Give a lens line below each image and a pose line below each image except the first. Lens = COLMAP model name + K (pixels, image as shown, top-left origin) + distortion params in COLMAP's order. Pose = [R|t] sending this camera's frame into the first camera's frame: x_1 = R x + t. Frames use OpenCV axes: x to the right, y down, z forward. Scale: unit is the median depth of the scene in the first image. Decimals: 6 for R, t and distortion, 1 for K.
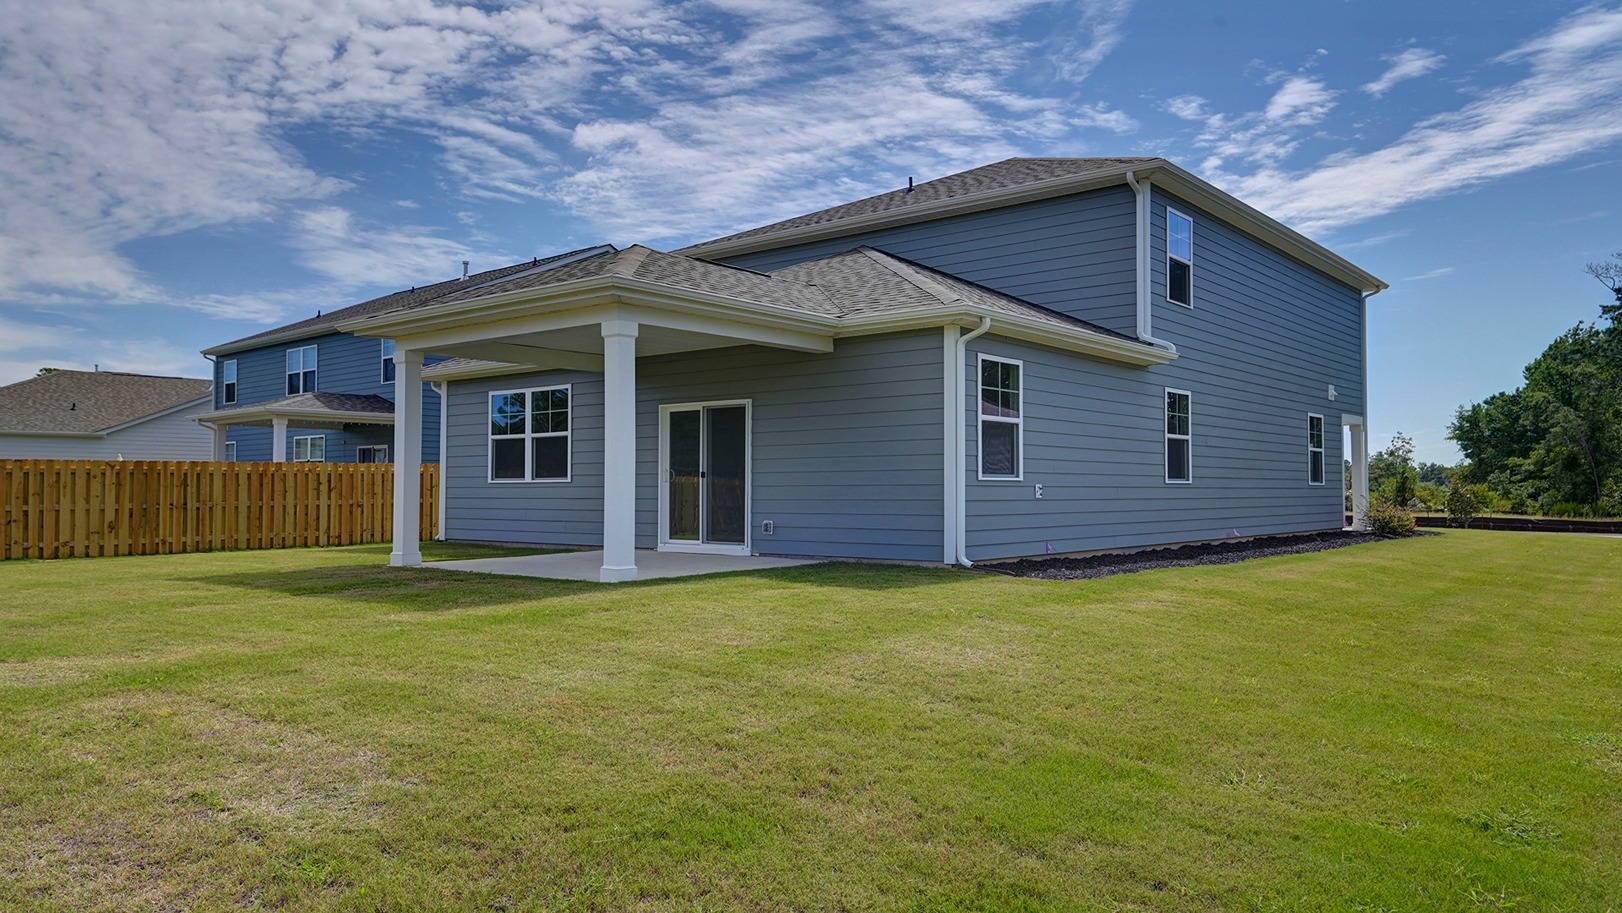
lens RADIAL K [[1153.5, 0, 811.0], [0, 1153.5, 456.5], [0, 0, 1]] dist [-0.000426, -0.000174]
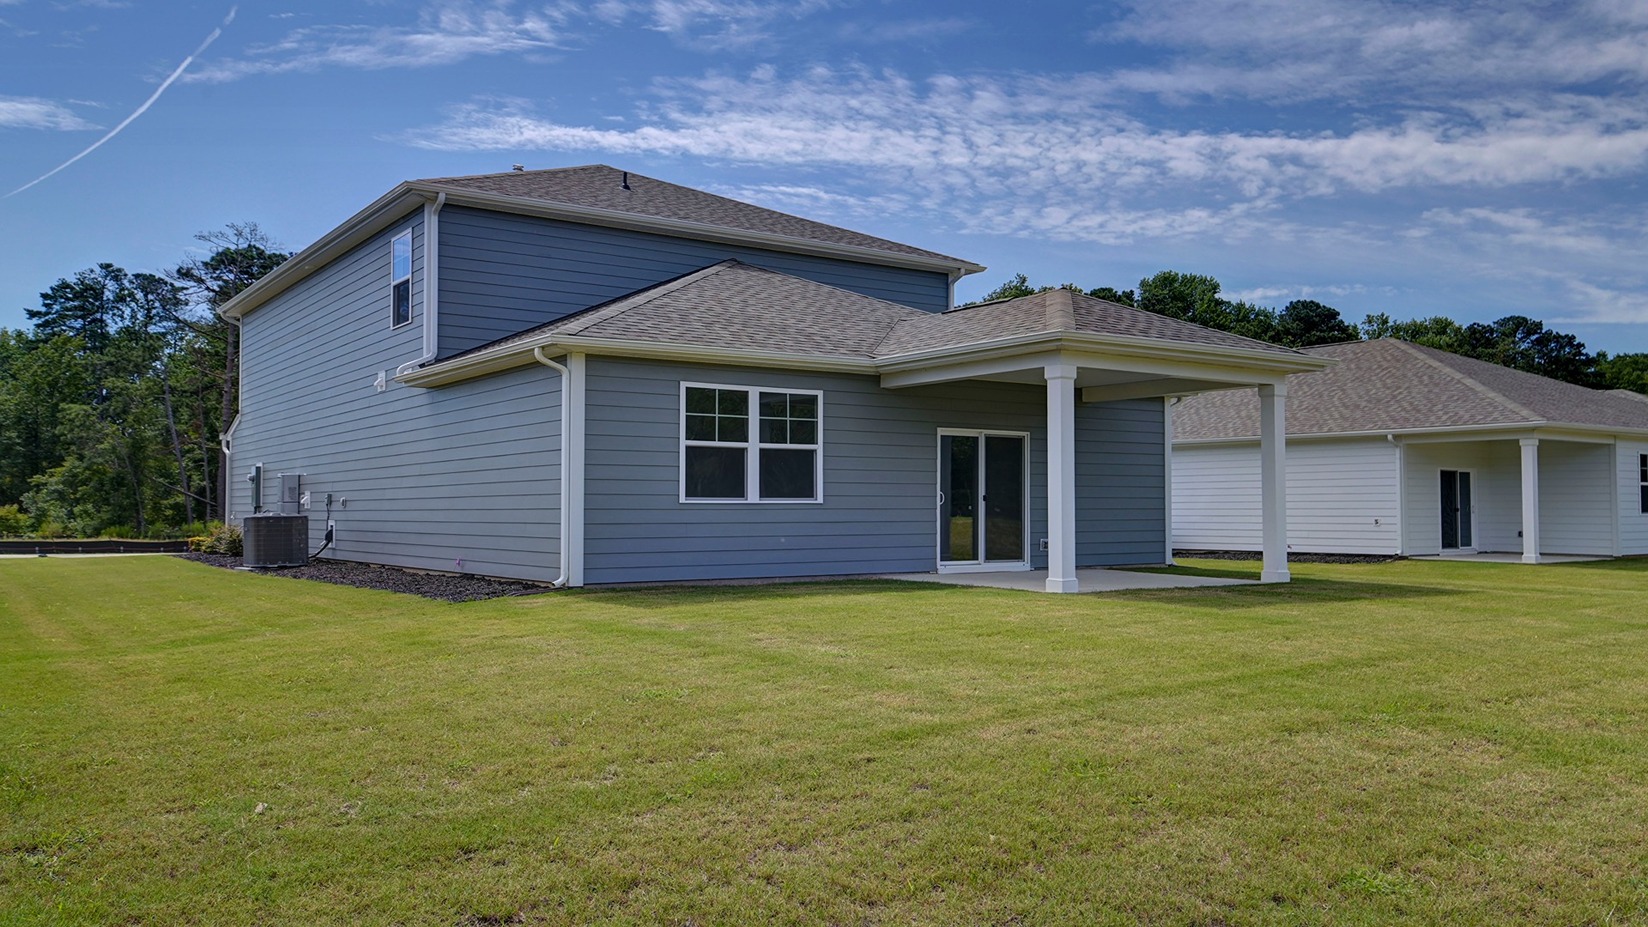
lens RADIAL K [[1272.9, 0, 824.0], [0, 1272.9, 463.5], [0, 0, 1]] dist [0.062275, -0.002216]
pose [[0.275706, 0.036081, 0.960565, -1.093186], [-0.032085, 0.999084, -0.028318, 0.018584], [-0.960706, -0.023012, 0.276611, 0.709979]]
